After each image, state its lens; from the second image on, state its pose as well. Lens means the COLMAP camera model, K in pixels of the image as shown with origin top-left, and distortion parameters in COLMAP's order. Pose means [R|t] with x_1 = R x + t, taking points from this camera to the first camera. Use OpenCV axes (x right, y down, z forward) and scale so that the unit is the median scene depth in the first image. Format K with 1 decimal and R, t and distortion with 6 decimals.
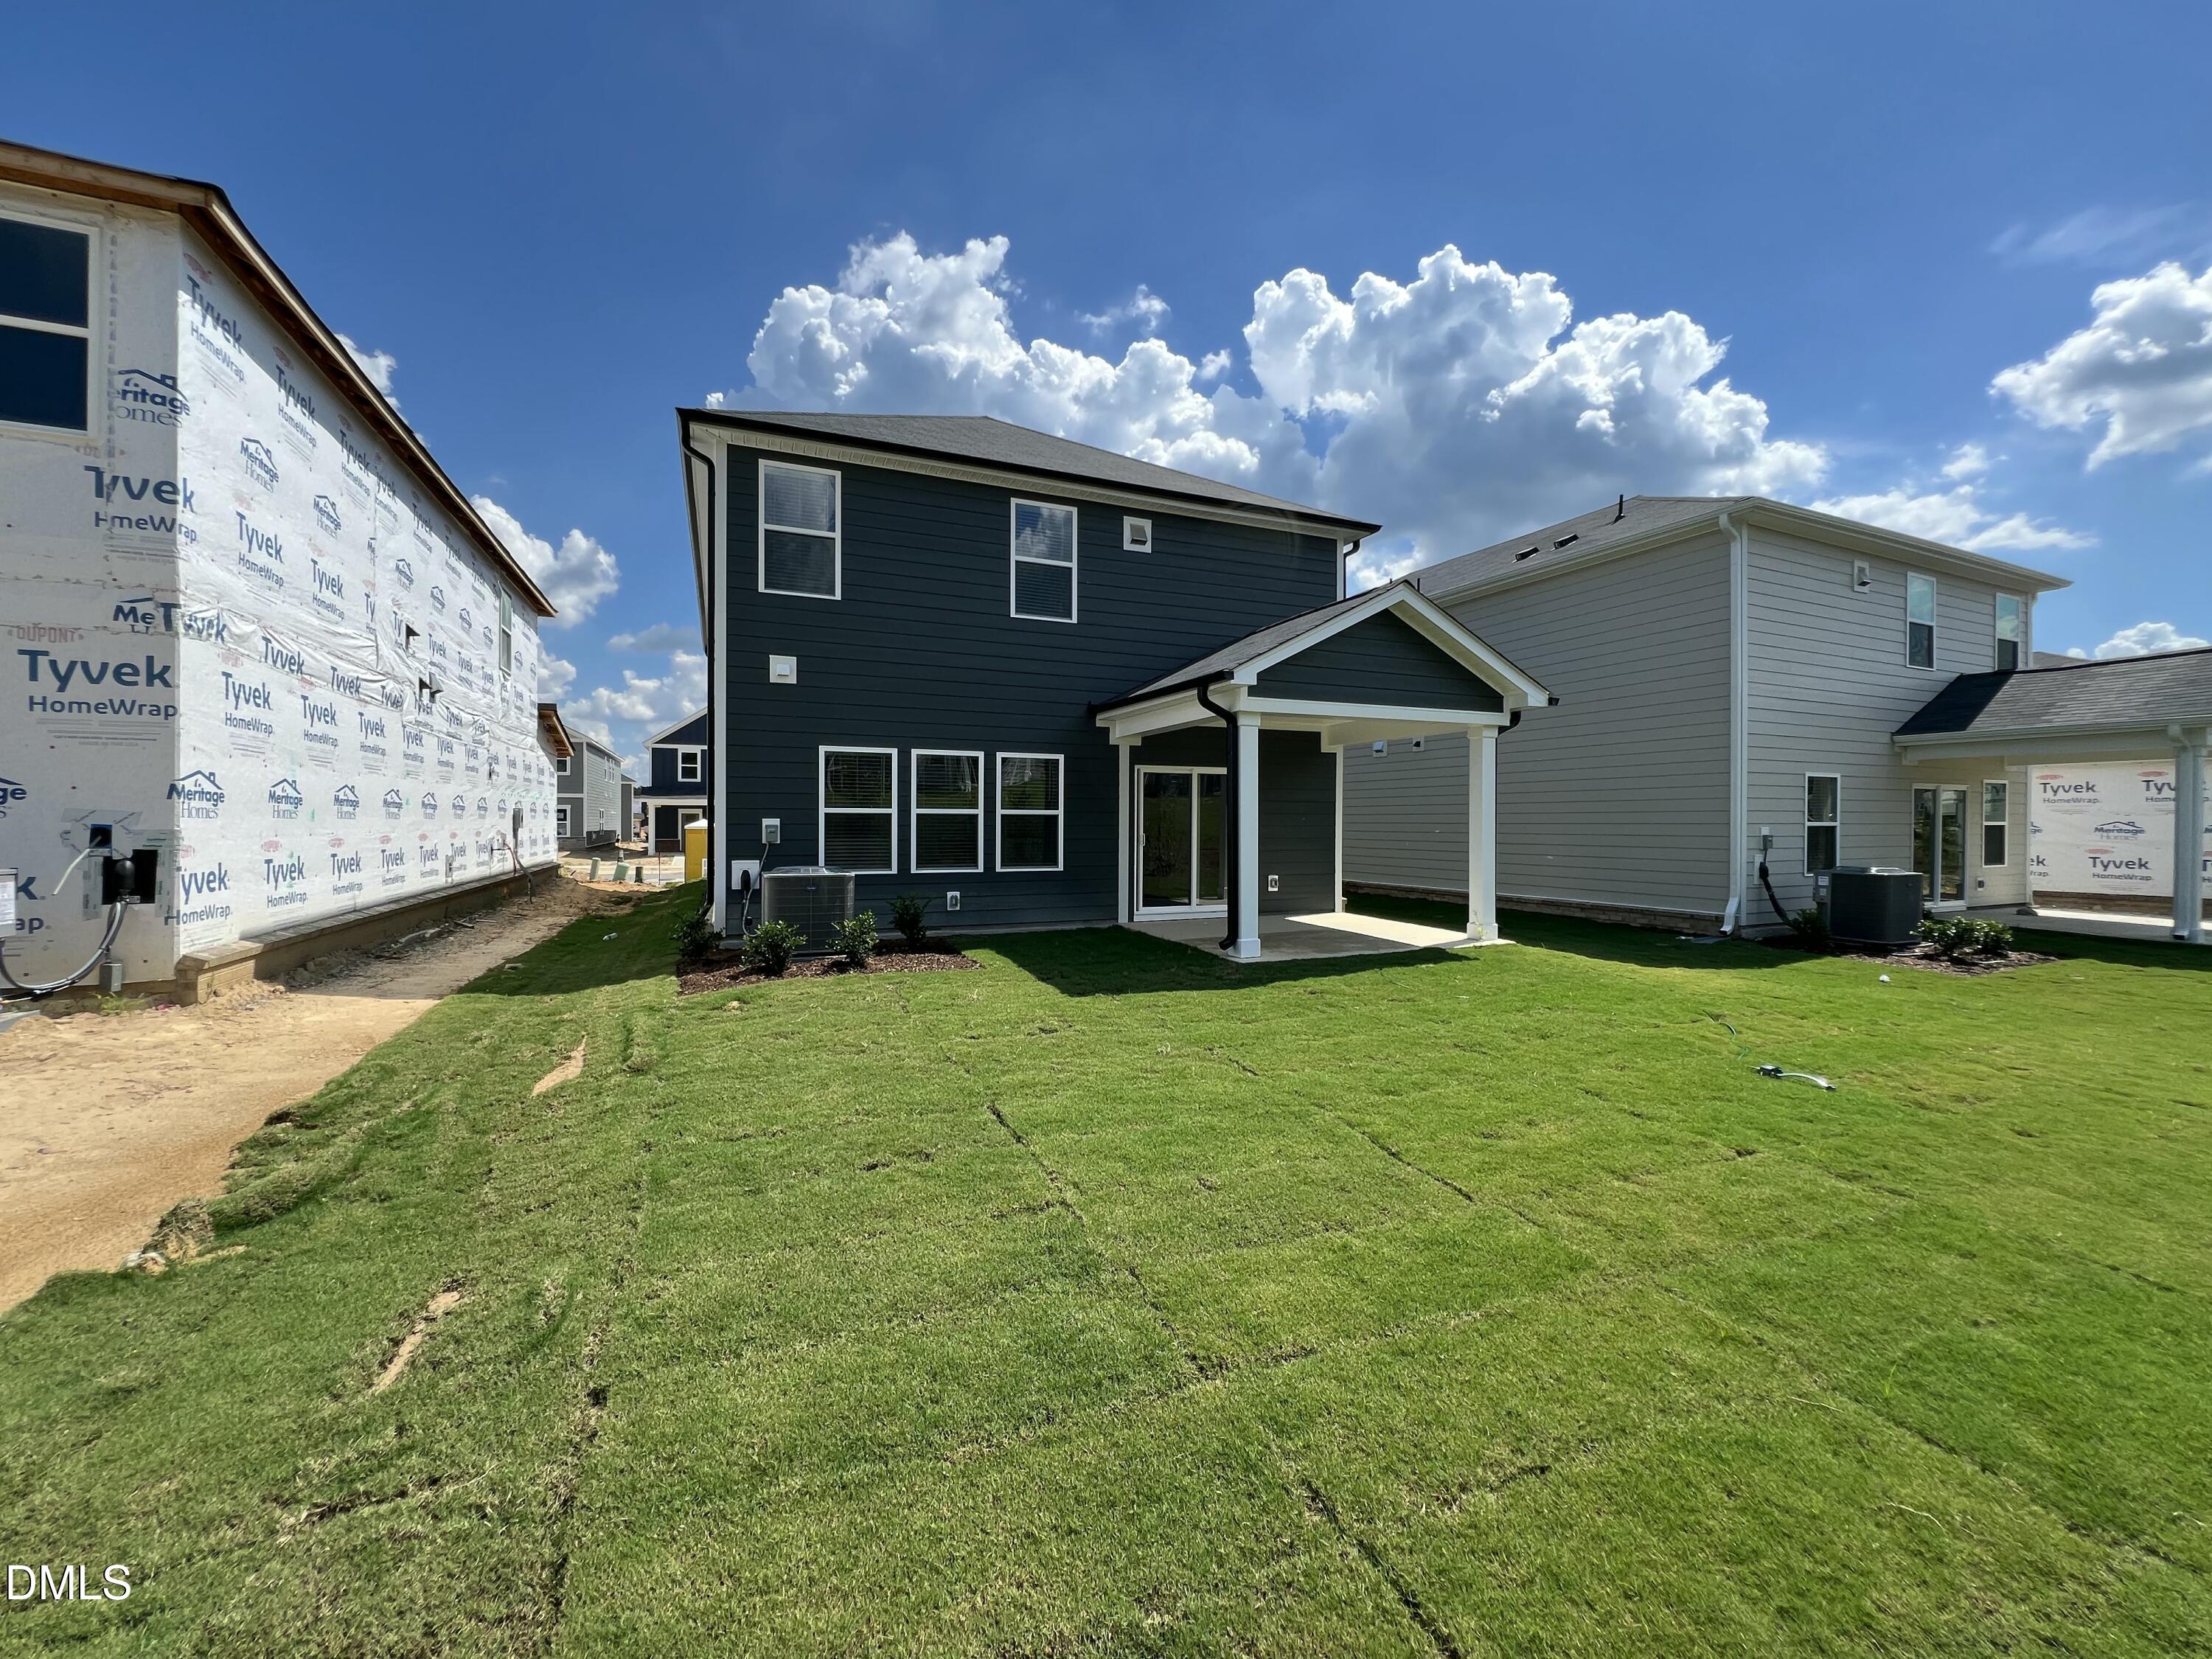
lens RADIAL K [[876.6, 0, 1106.0], [0, 876.6, 829.5], [0, 0, 1]] dist [0.000804, -0.000022]
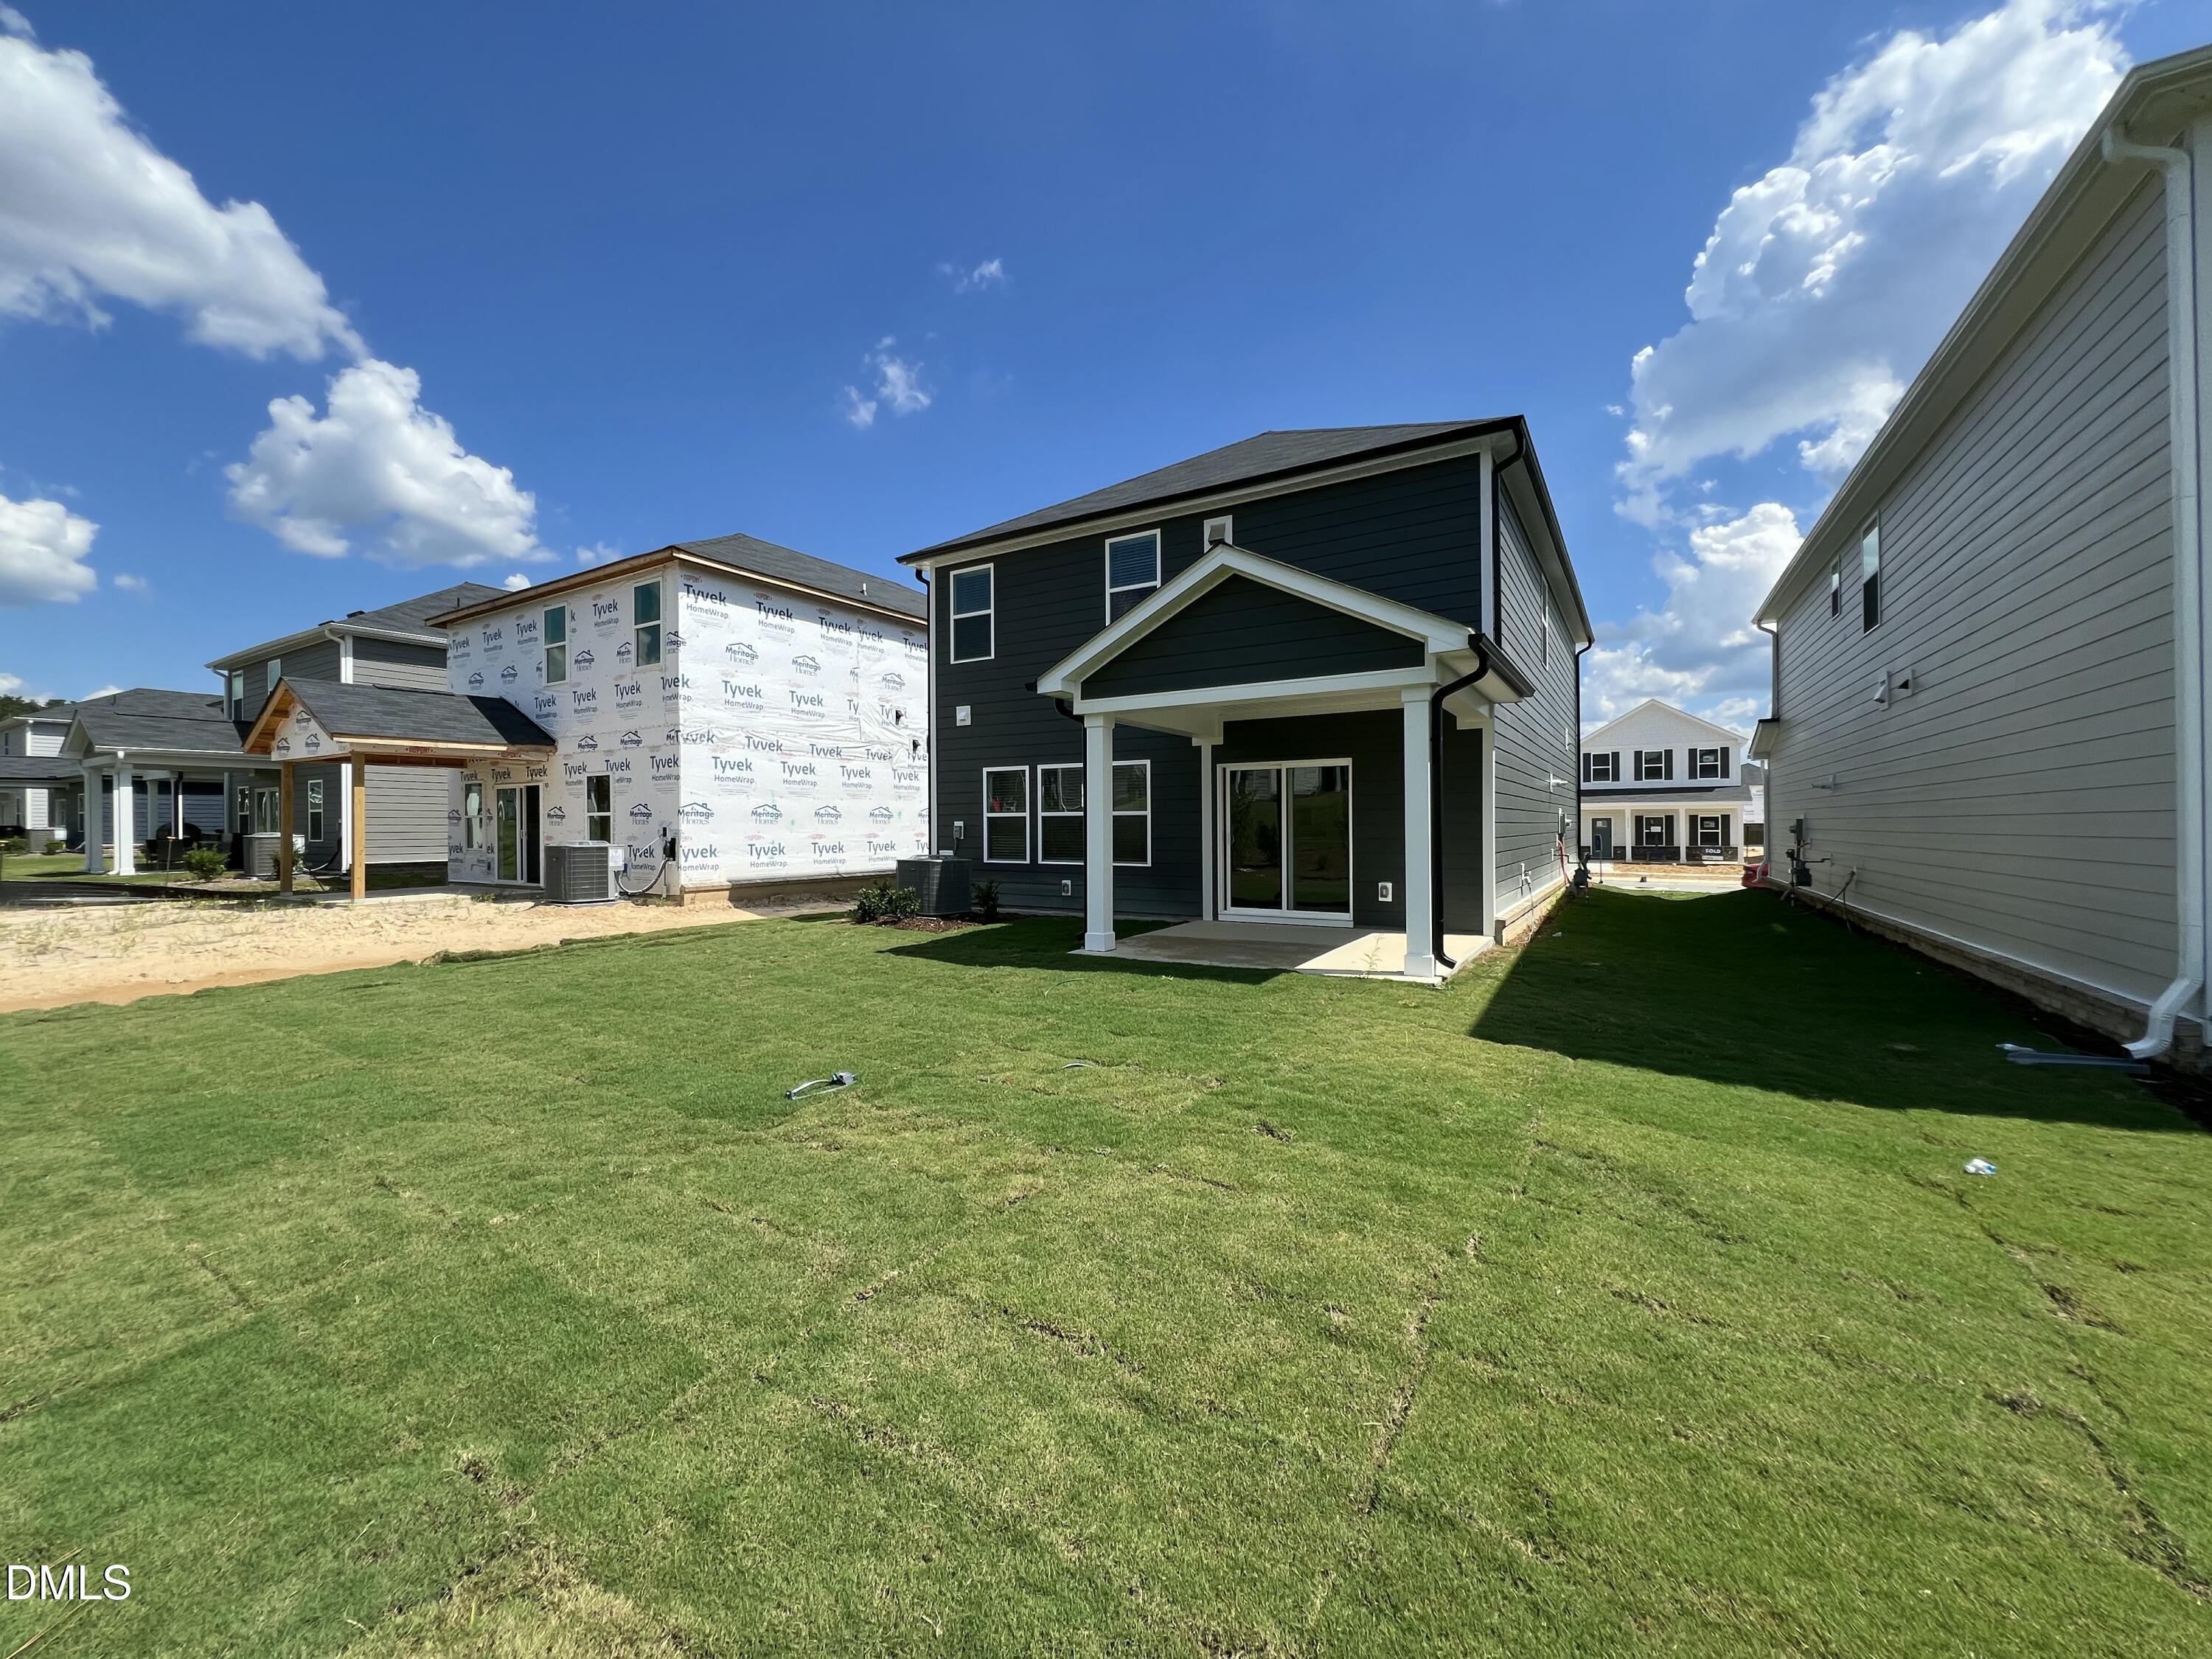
lens RADIAL K [[897.6, 0, 1106.0], [0, 897.6, 829.5], [0, 0, 1]] dist [0.012701, -0.000073]
pose [[0.573987, -0.004411, -0.818852, 0.960670], [-0.000025, 0.999985, -0.005405, 0.008563], [0.818864, 0.003123, 0.573979, 0.365619]]
